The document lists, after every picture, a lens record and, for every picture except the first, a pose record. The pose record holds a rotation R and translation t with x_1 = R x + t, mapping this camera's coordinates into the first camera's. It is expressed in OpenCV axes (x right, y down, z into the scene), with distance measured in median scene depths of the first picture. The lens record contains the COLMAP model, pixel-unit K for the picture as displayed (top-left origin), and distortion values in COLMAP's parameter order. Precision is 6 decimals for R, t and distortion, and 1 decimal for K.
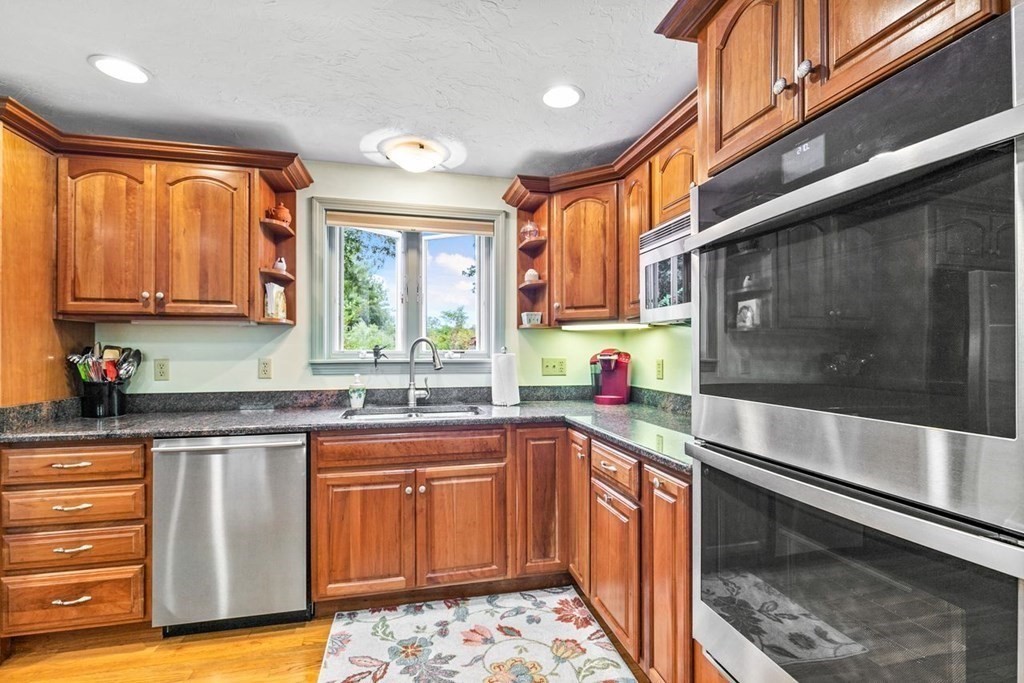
lens RADIAL K [[470.2, 0, 515.1], [0, 470.2, 344.2], [0, 0, 1]] dist [0.001917, -0.001486]
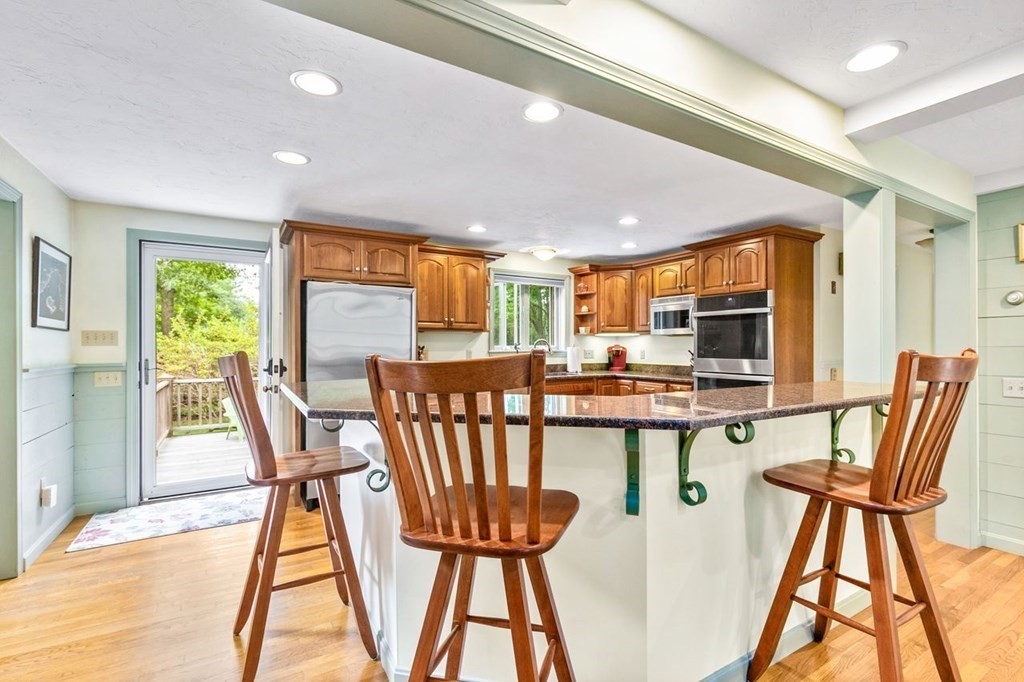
lens RADIAL K [[470.2, 0, 516.2], [0, 470.2, 342.6], [0, 0, 1]] dist [0.001917, -0.001486]
pose [[0.950545, 0.001171, 0.310585, -0.991184], [-0.002868, 0.999983, 0.005005, -0.011259], [-0.310574, -0.005648, 0.950533, -0.954517]]
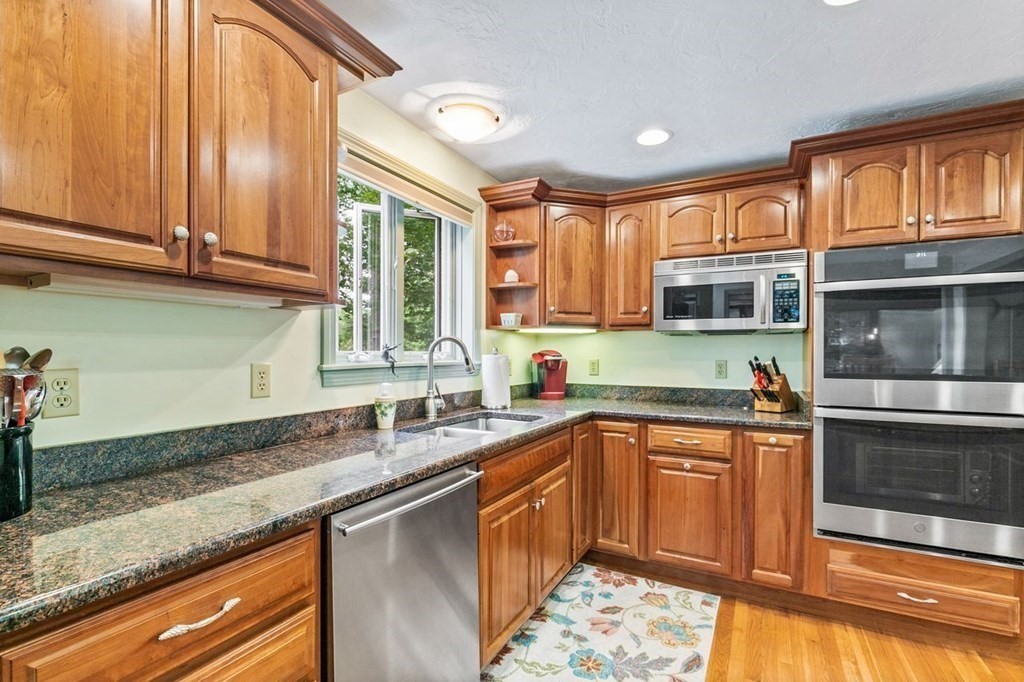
lens RADIAL K [[470.2, 0, 516.1], [0, 470.2, 349.8], [0, 0, 1]] dist [0.001917, -0.001486]
pose [[0.654933, 0.005392, 0.755668, -0.799561], [-0.012945, 0.999908, 0.004085, 0.005943], [-0.755576, -0.012458, 0.654942, 0.376911]]
